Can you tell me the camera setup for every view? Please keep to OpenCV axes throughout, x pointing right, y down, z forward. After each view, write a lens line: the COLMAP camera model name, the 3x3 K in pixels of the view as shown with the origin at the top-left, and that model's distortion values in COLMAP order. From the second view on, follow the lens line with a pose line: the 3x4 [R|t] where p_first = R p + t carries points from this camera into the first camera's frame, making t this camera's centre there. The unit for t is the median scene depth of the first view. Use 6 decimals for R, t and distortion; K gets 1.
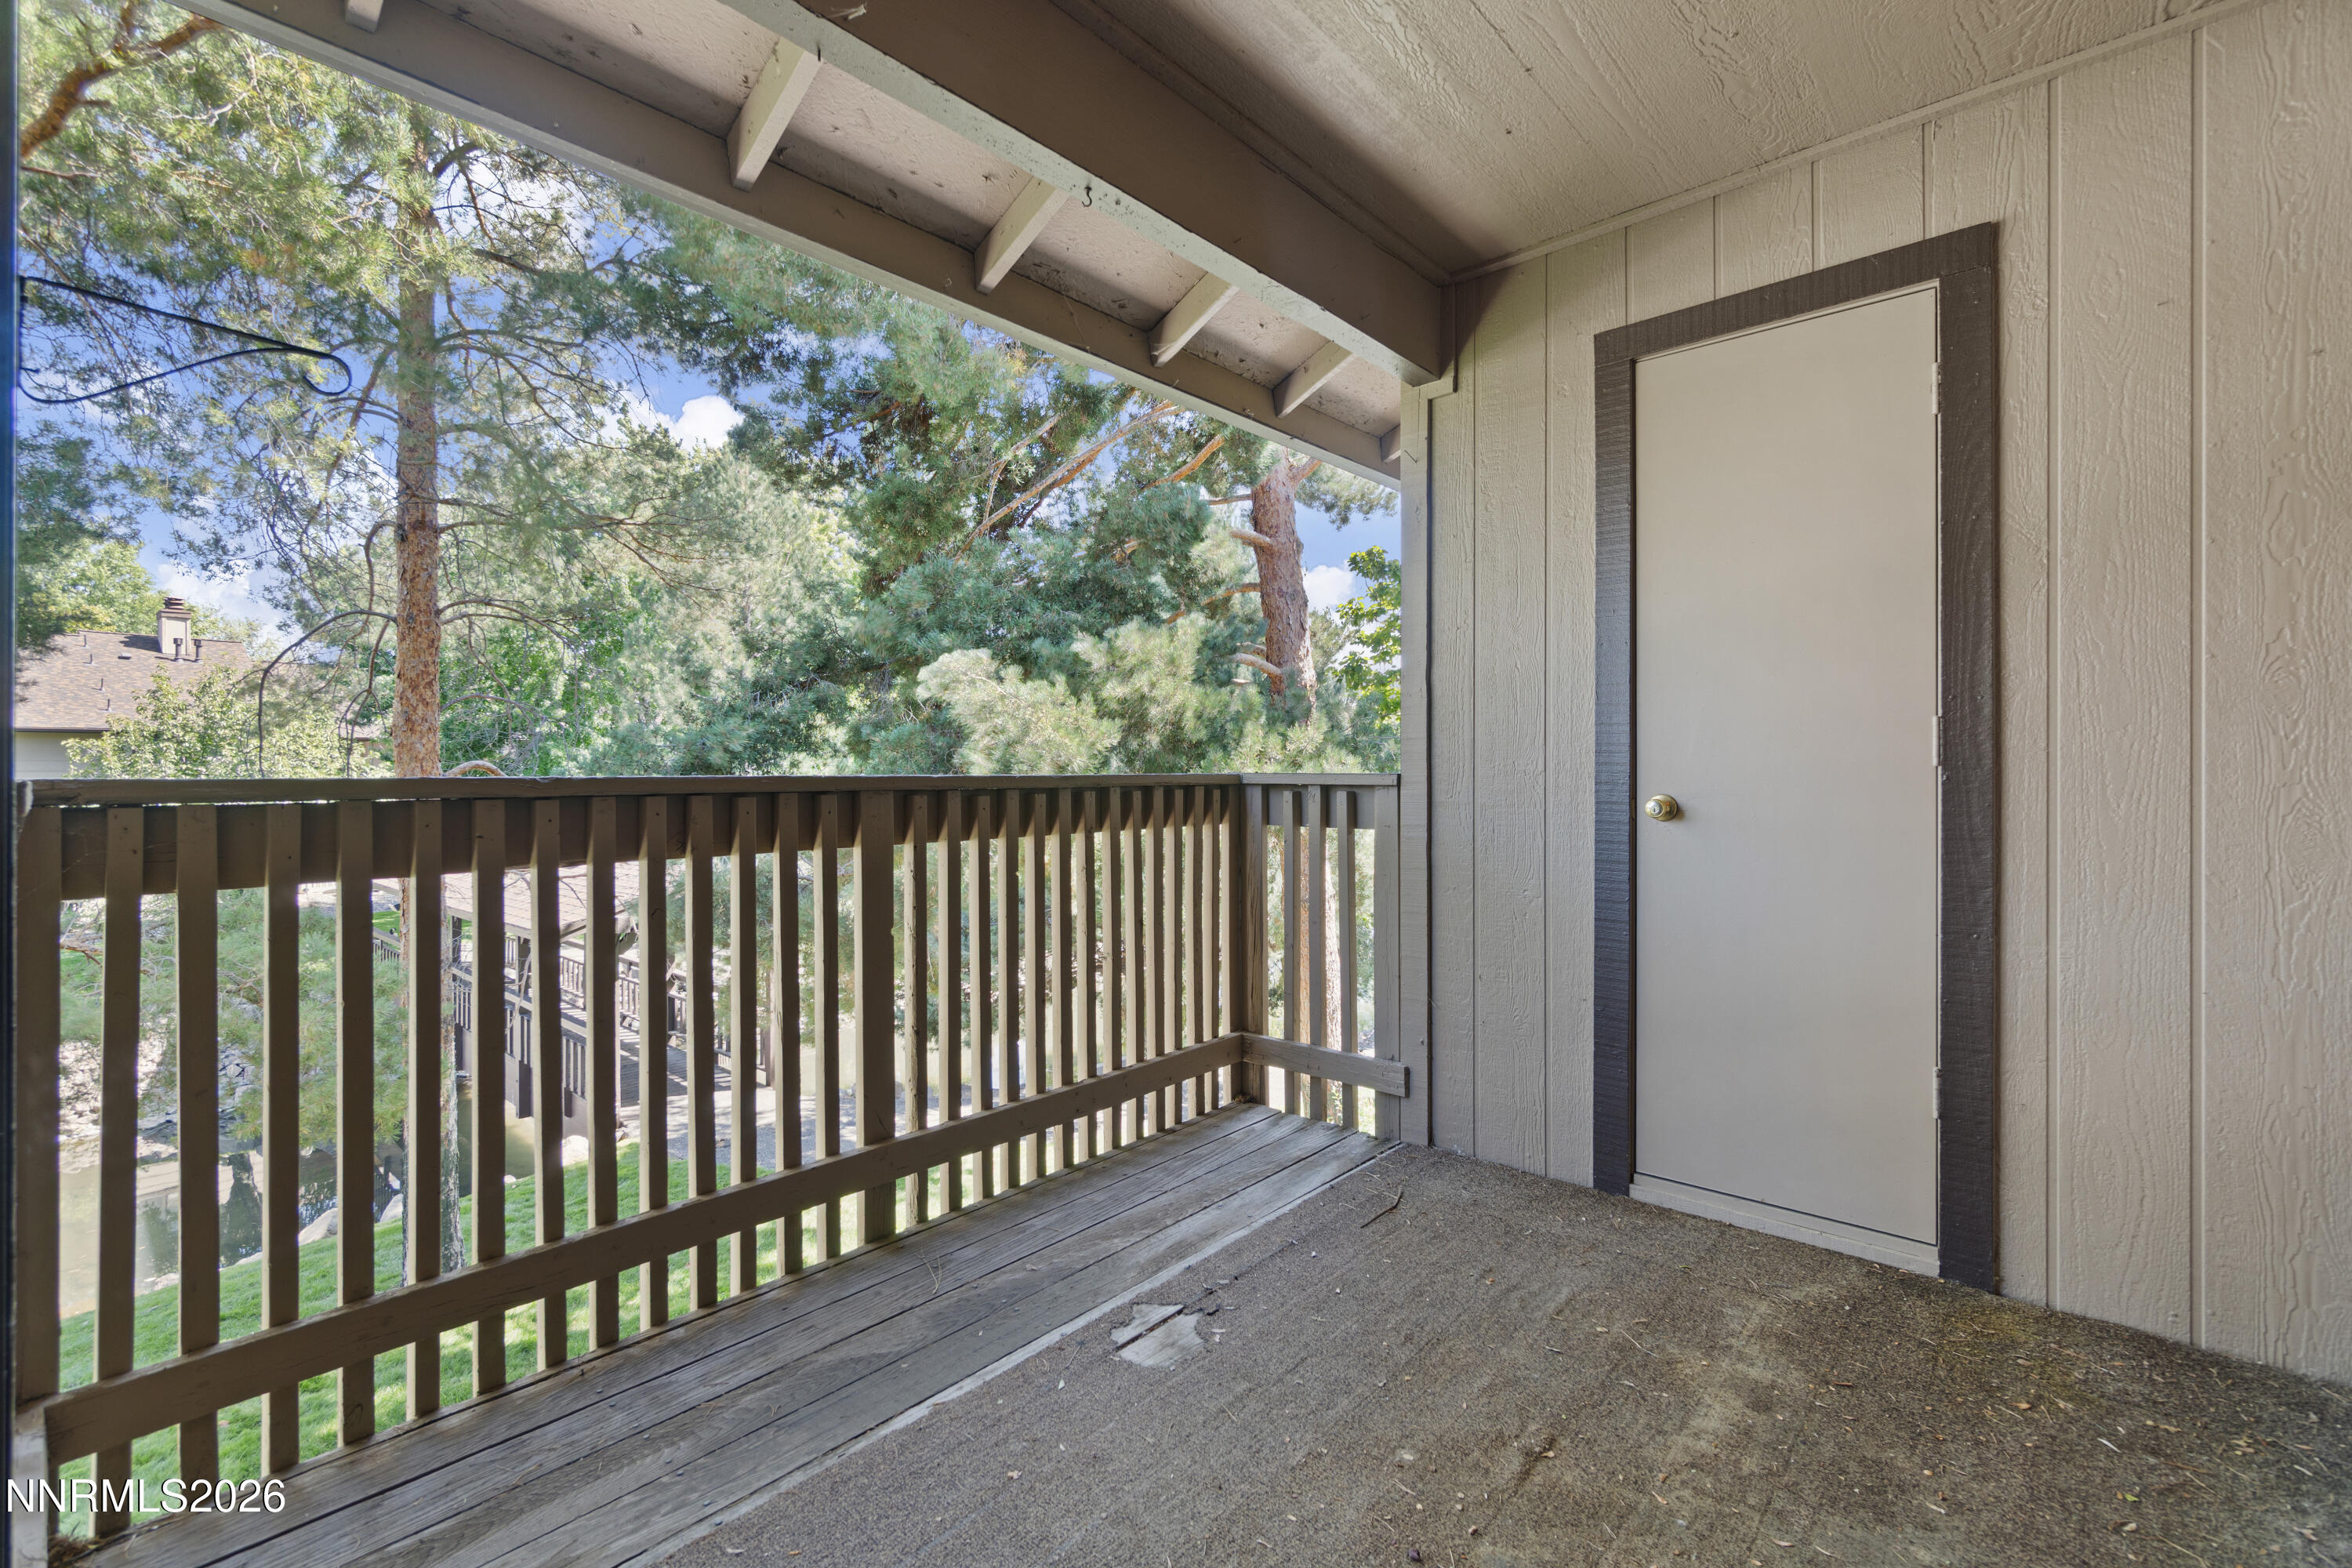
lens RADIAL K [[1023.7, 0, 1166.7], [0, 1023.7, 774.3], [0, 0, 1]] dist [-0.002279, -0.000824]
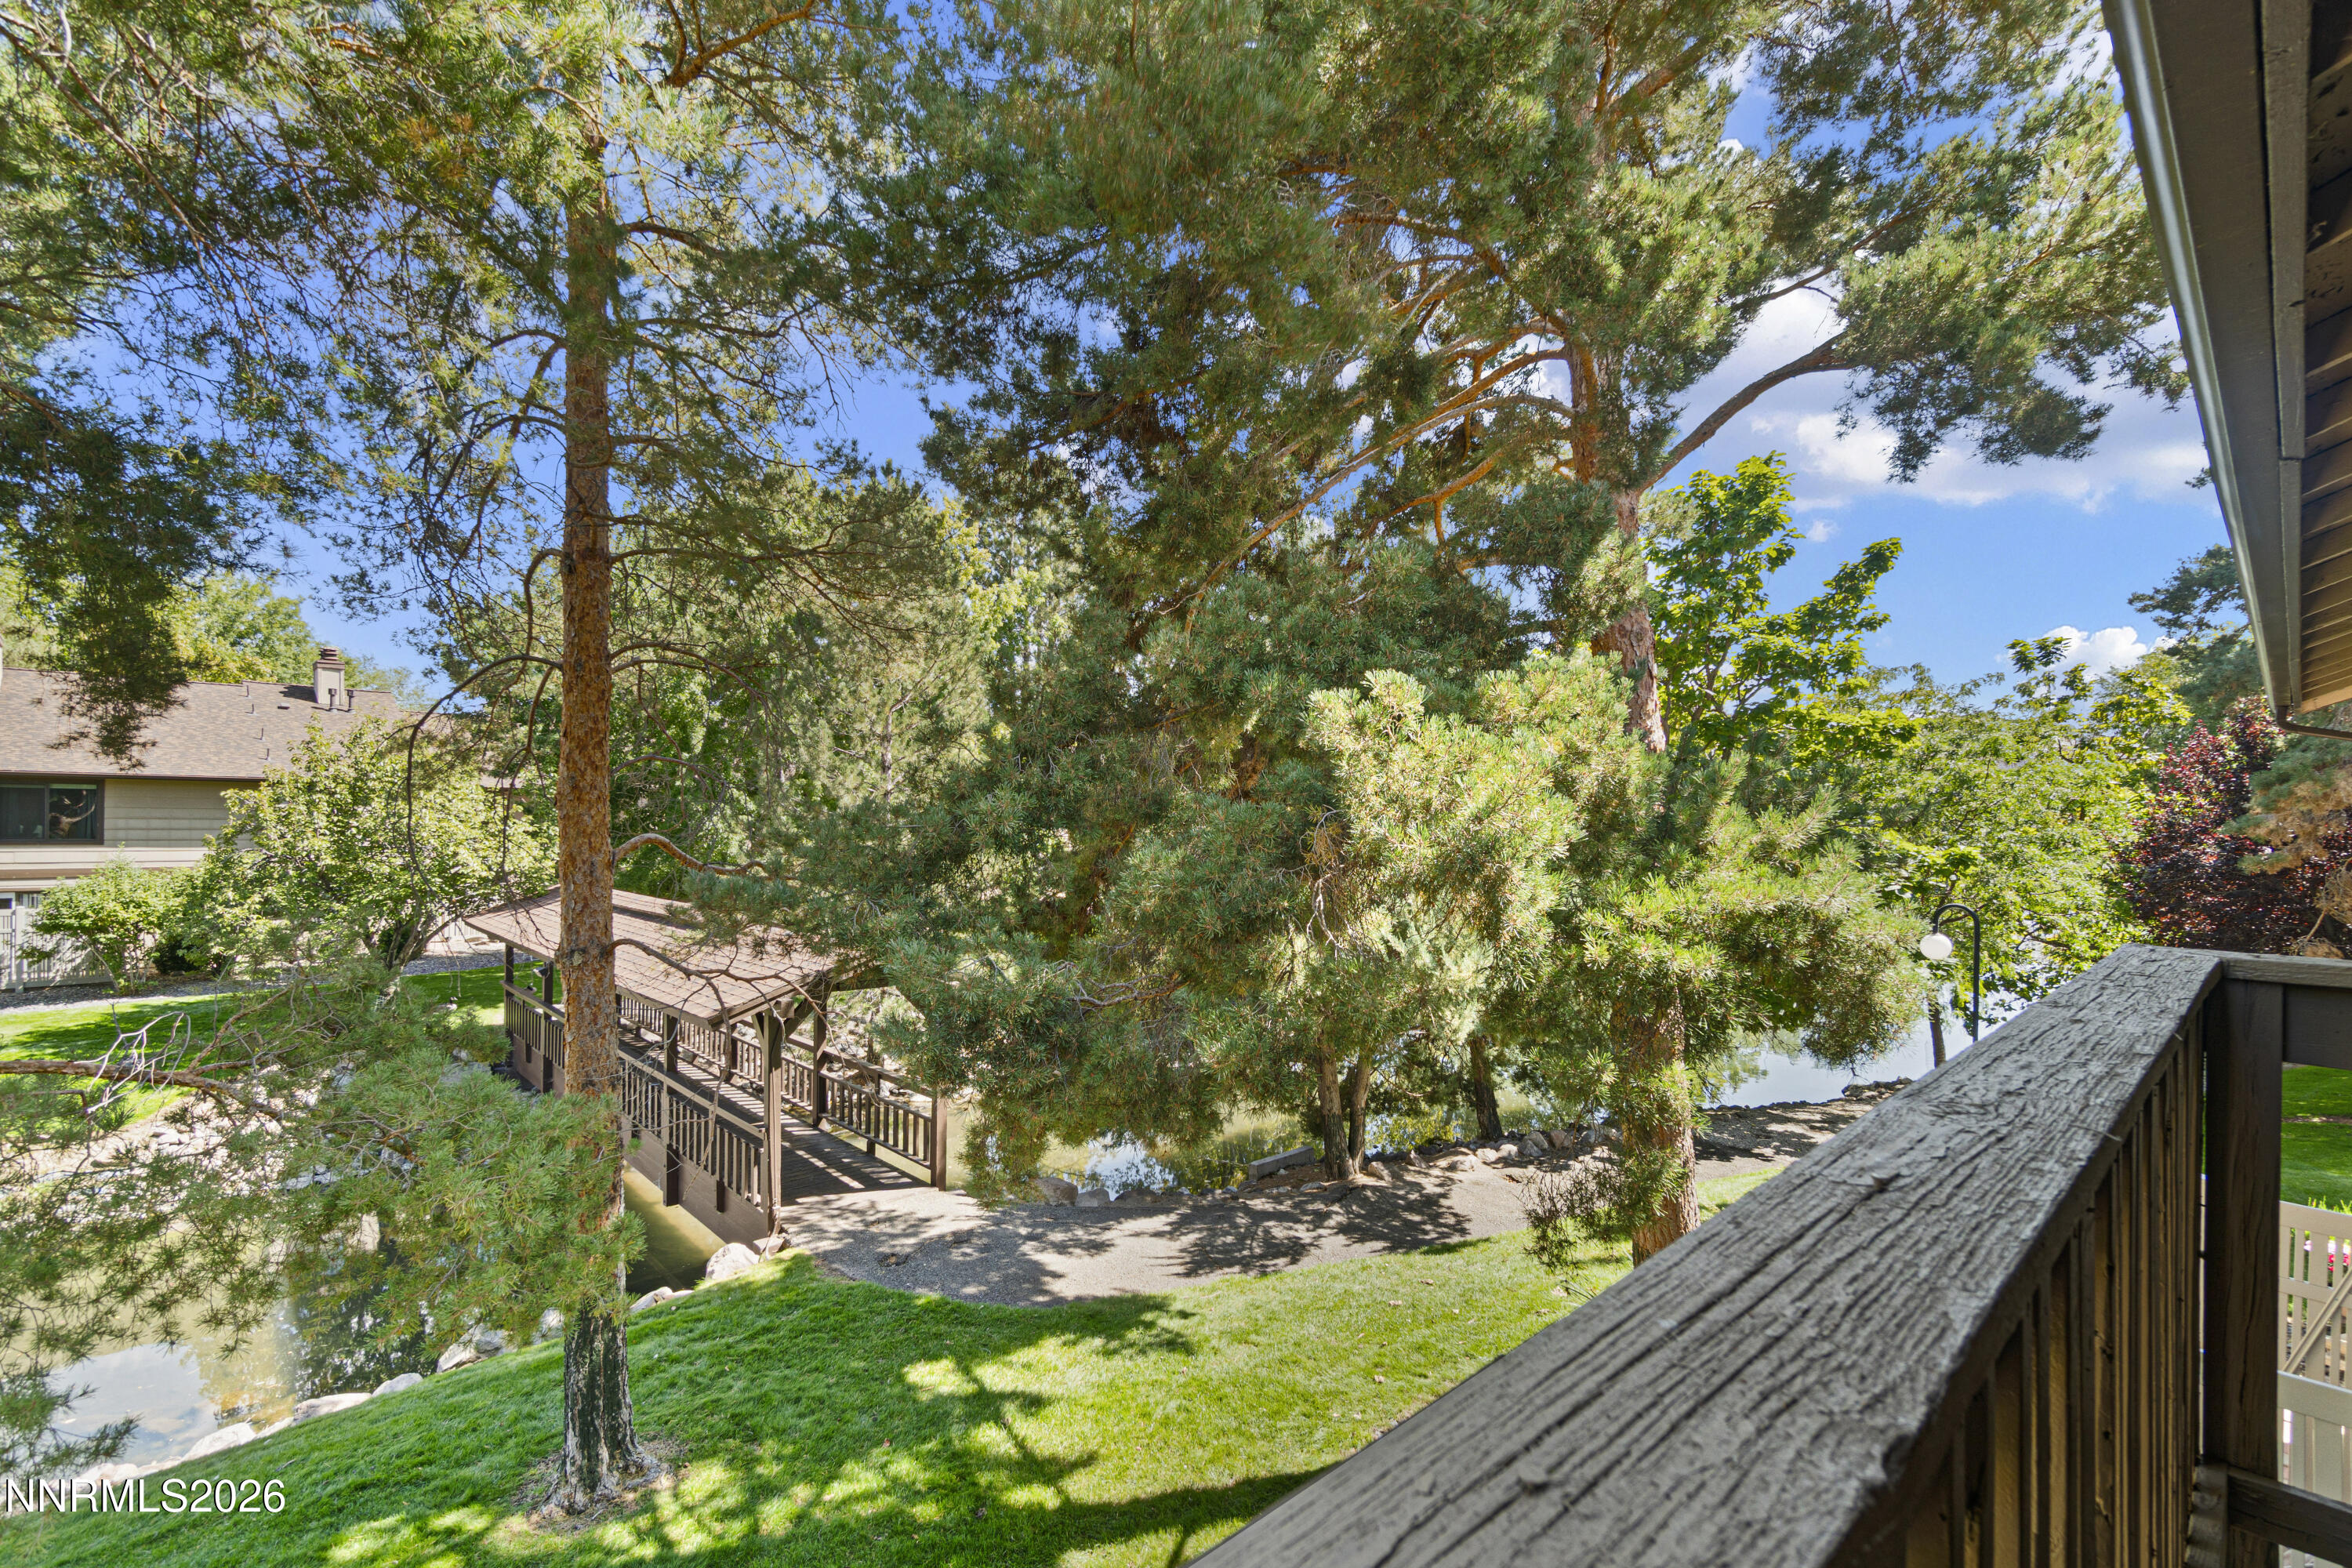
lens RADIAL K [[1029.1, 0, 1180.6], [0, 1029.1, 833.5], [0, 0, 1]] dist [0.001544, 0.000306]
pose [[0.996596, 0.007277, -0.082124, -0.140192], [-0.006360, 0.999914, 0.011430, -0.020991], [0.082200, -0.010869, 0.996557, 0.156127]]
